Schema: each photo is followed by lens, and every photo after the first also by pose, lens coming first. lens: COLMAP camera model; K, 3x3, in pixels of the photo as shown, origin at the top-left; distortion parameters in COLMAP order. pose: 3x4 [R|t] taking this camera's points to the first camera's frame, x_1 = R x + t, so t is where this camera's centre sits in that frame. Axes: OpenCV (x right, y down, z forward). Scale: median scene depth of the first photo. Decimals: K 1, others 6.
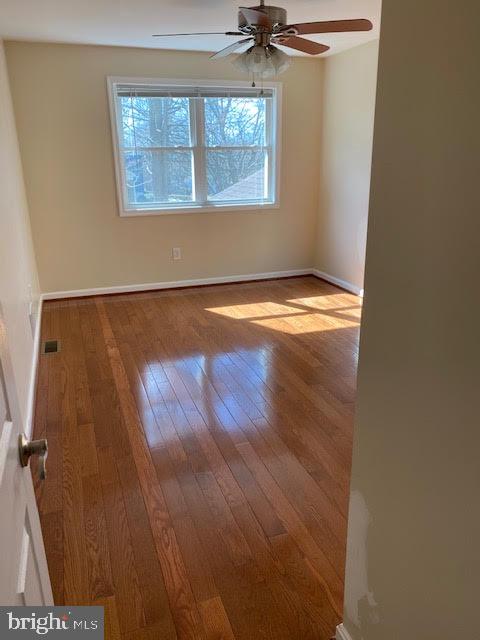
lens RADIAL K [[488.3, 0, 237.4], [0, 488.3, 314.0], [0, 0, 1]] dist [0.072267, -0.143642]
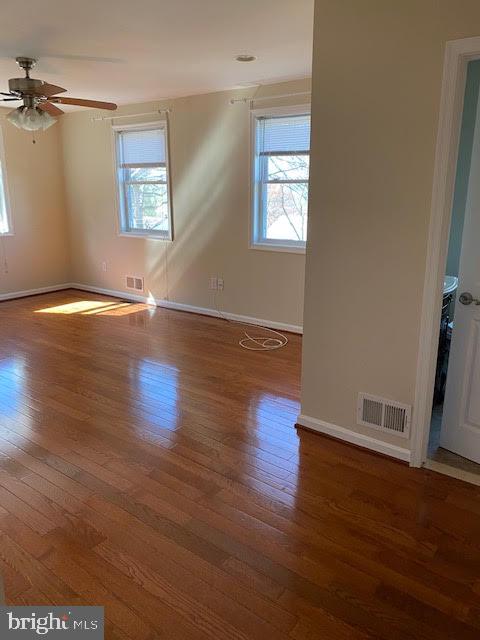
lens RADIAL K [[488.3, 0, 237.4], [0, 488.3, 314.0], [0, 0, 1]] dist [0.072267, -0.143642]
pose [[0.851277, -0.099596, 0.515178, -0.200058], [0.116022, 0.993247, 0.000304, 0.042062], [-0.511729, 0.059513, 0.857083, -0.312693]]
